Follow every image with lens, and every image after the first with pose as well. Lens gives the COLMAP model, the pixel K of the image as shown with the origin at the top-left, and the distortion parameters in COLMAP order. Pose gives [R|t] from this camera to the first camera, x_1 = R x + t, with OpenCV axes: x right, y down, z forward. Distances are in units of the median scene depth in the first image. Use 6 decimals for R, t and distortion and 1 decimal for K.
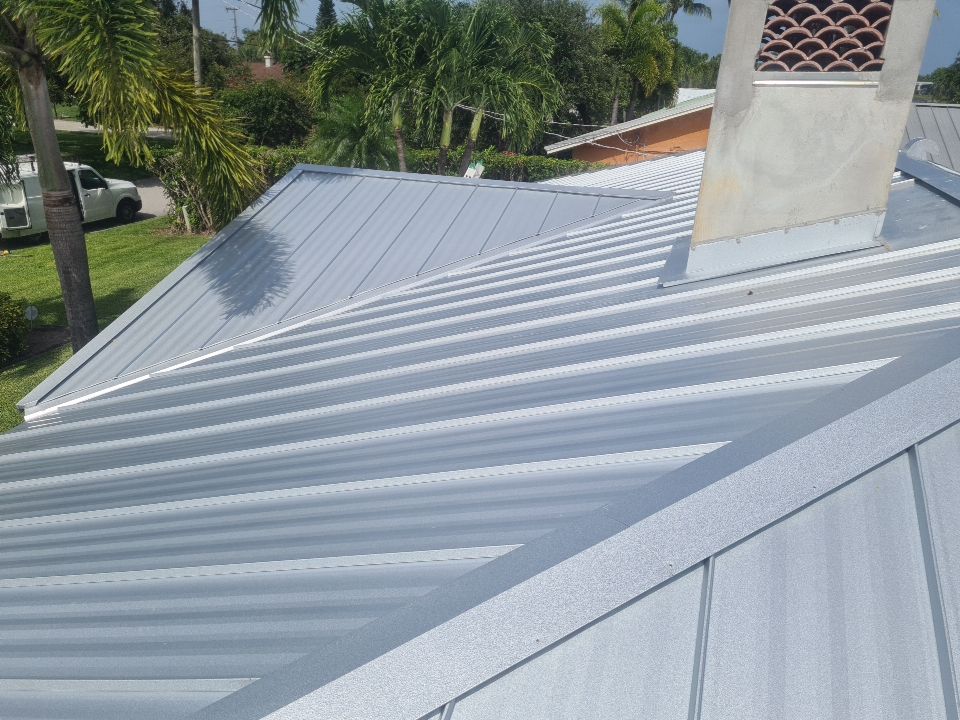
lens RADIAL K [[711.4, 0, 473.5], [0, 711.4, 369.5], [0, 0, 1]] dist [0.052472, -0.040176]
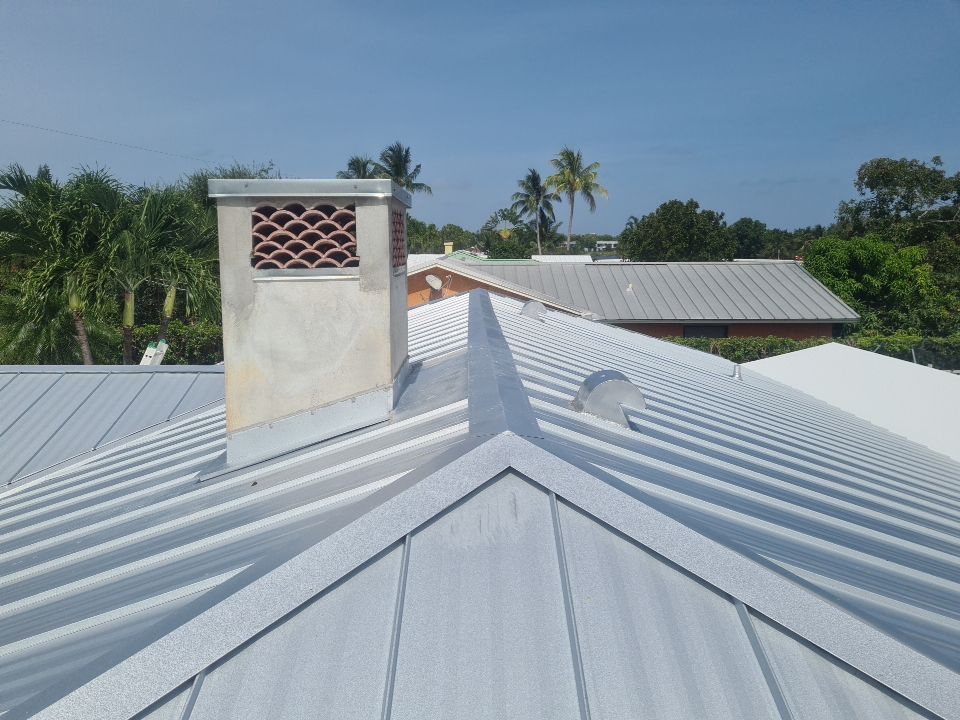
lens RADIAL K [[711.4, 0, 474.9], [0, 711.4, 365.8], [0, 0, 1]] dist [0.052472, -0.040176]
pose [[0.945224, -0.088494, 0.314198, 0.365667], [0.154435, 0.969245, -0.191607, -0.028145], [-0.287579, 0.229635, 0.929821, -0.030931]]
